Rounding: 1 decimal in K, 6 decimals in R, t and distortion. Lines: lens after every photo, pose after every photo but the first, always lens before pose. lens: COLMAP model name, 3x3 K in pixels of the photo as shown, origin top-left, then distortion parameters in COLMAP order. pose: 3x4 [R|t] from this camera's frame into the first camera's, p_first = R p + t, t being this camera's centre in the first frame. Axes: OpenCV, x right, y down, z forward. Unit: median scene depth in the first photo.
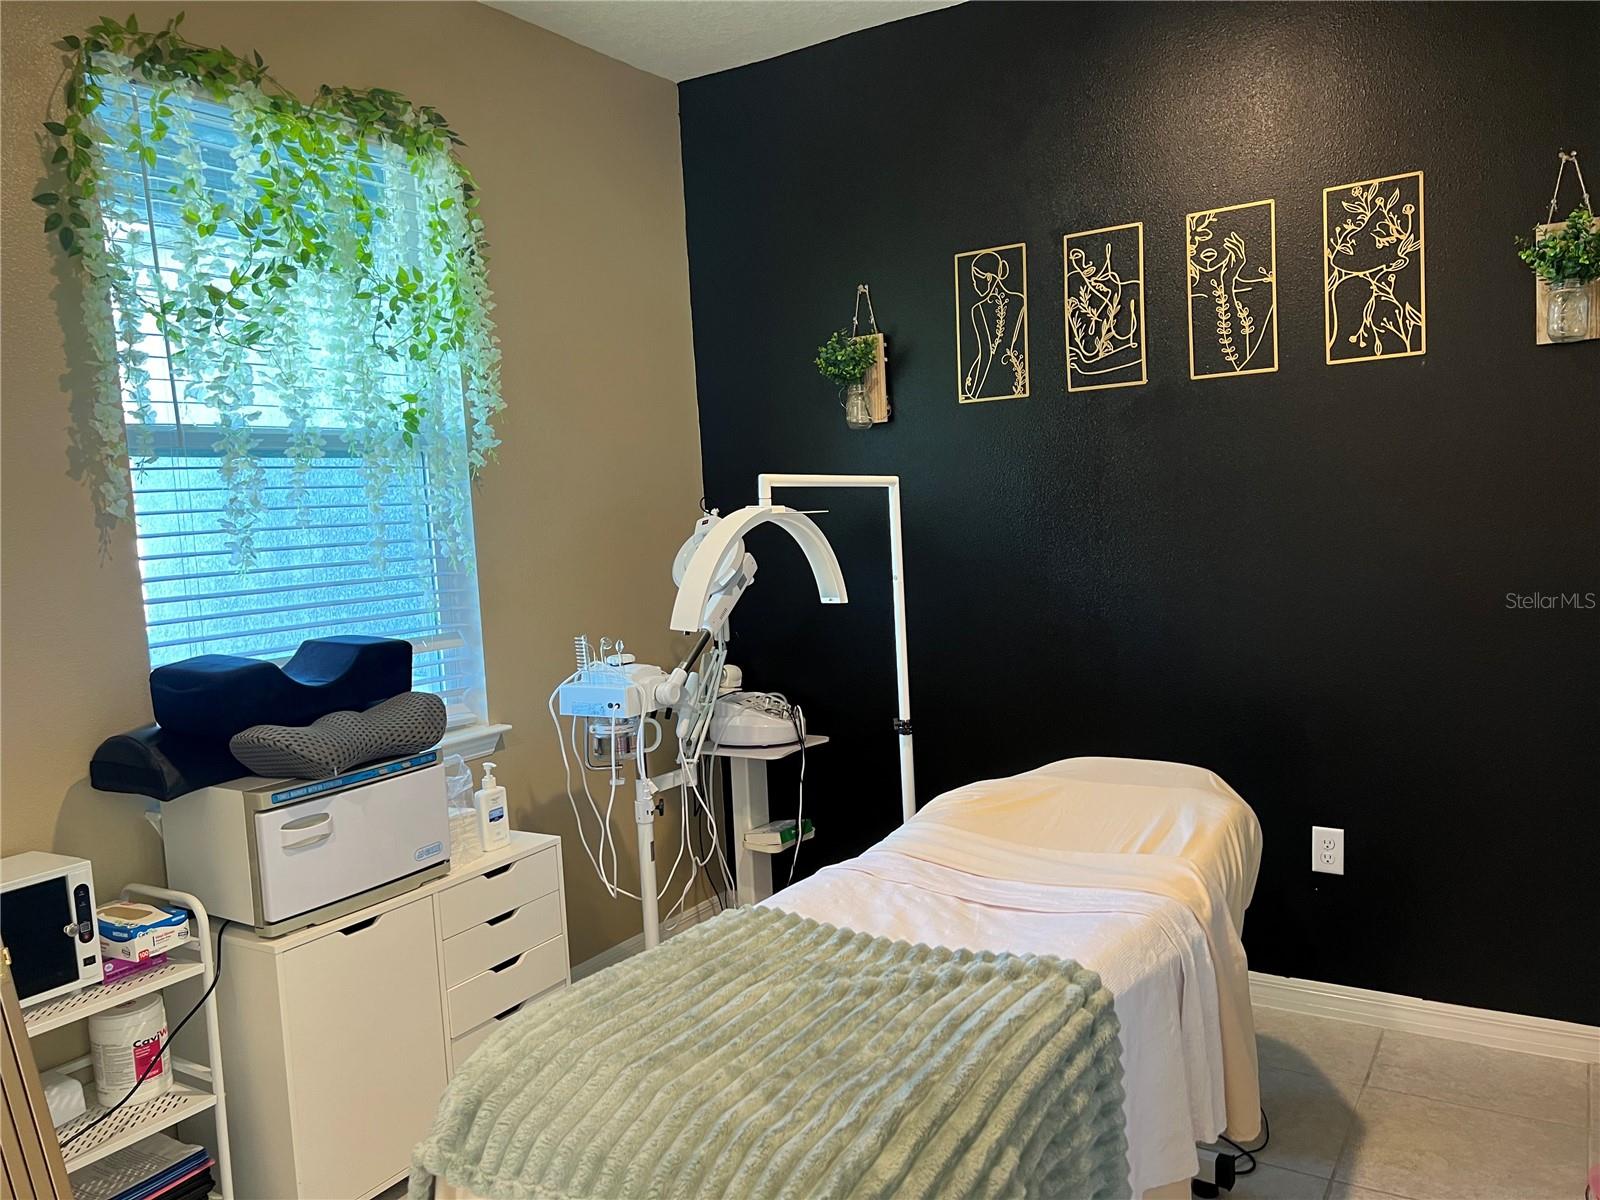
lens RADIAL K [[1193.7, 0, 800.0], [0, 1193.7, 600.0], [0, 0, 1]] dist [0.083512, -0.108580]
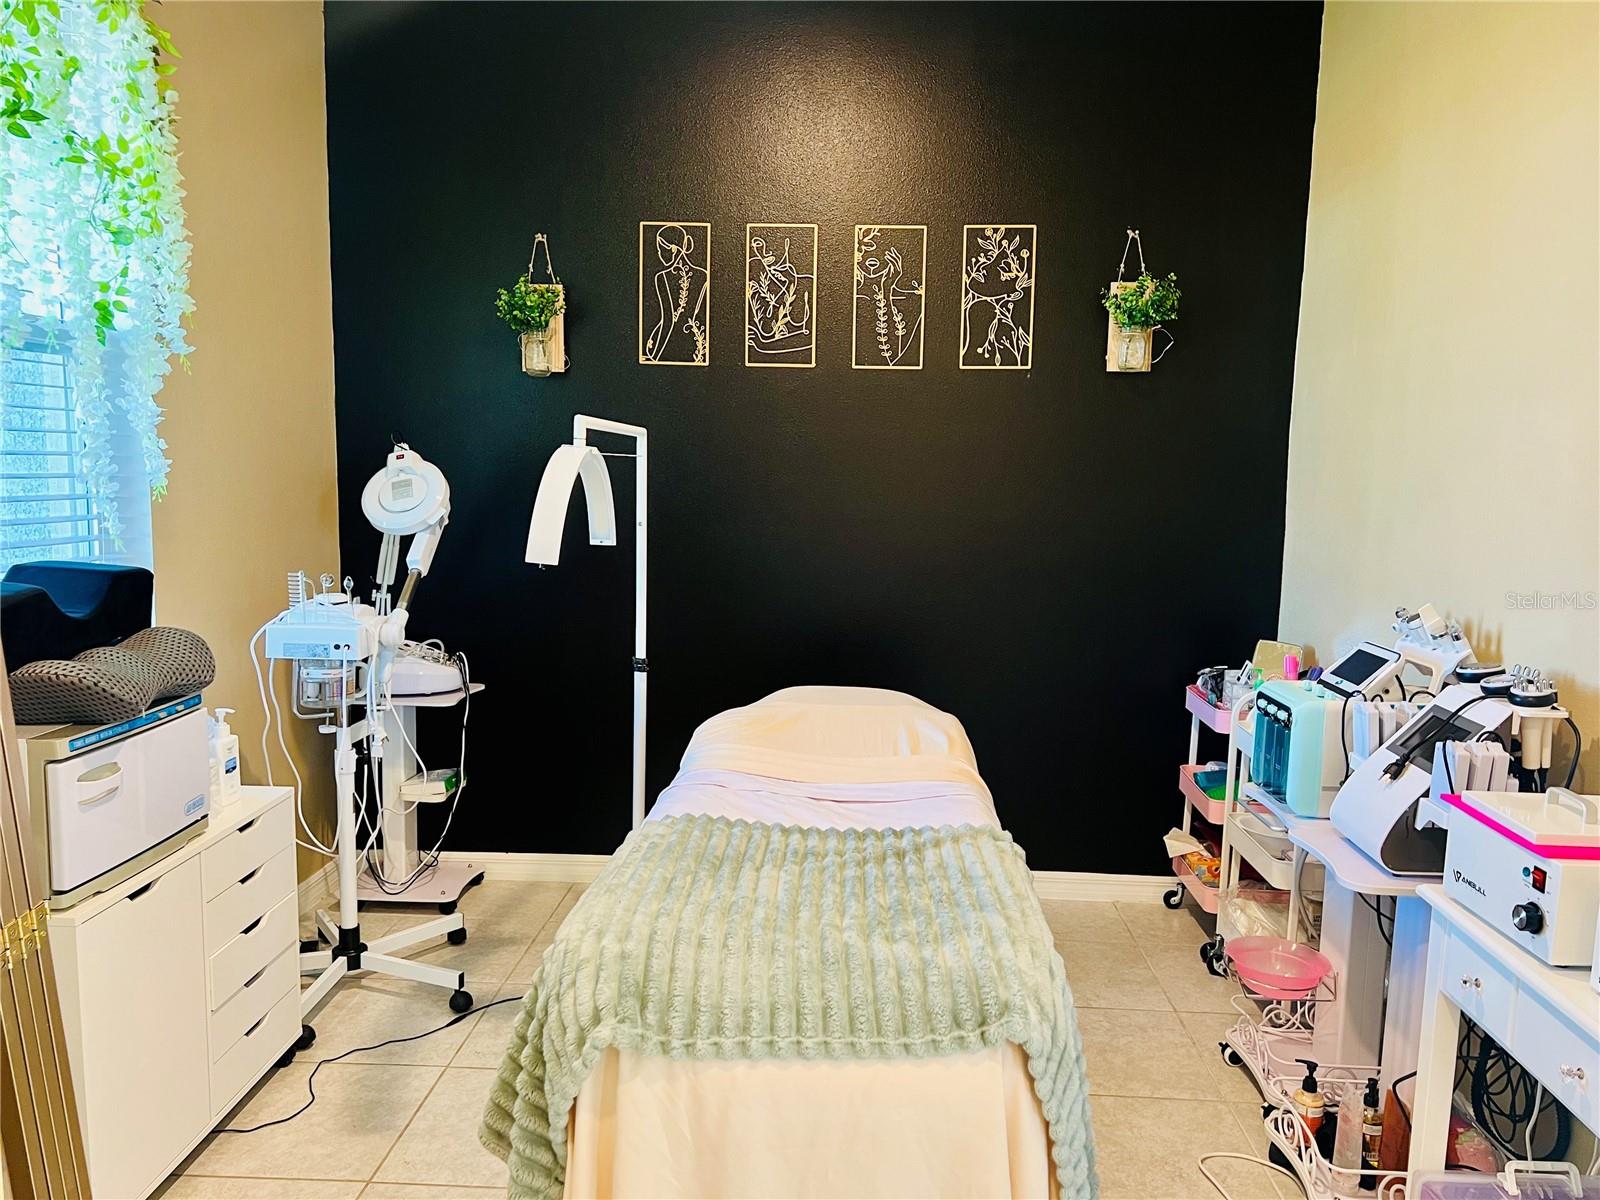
lens RADIAL K [[1193.5, 0, 800.0], [0, 1193.5, 600.0], [0, 0, 1]] dist [0.081399, -0.088103]
pose [[0.869337, 0.013889, 0.494024, -0.304360], [-0.027039, 0.999445, 0.019482, 0.022919], [-0.493479, -0.030294, 0.869230, 0.003796]]
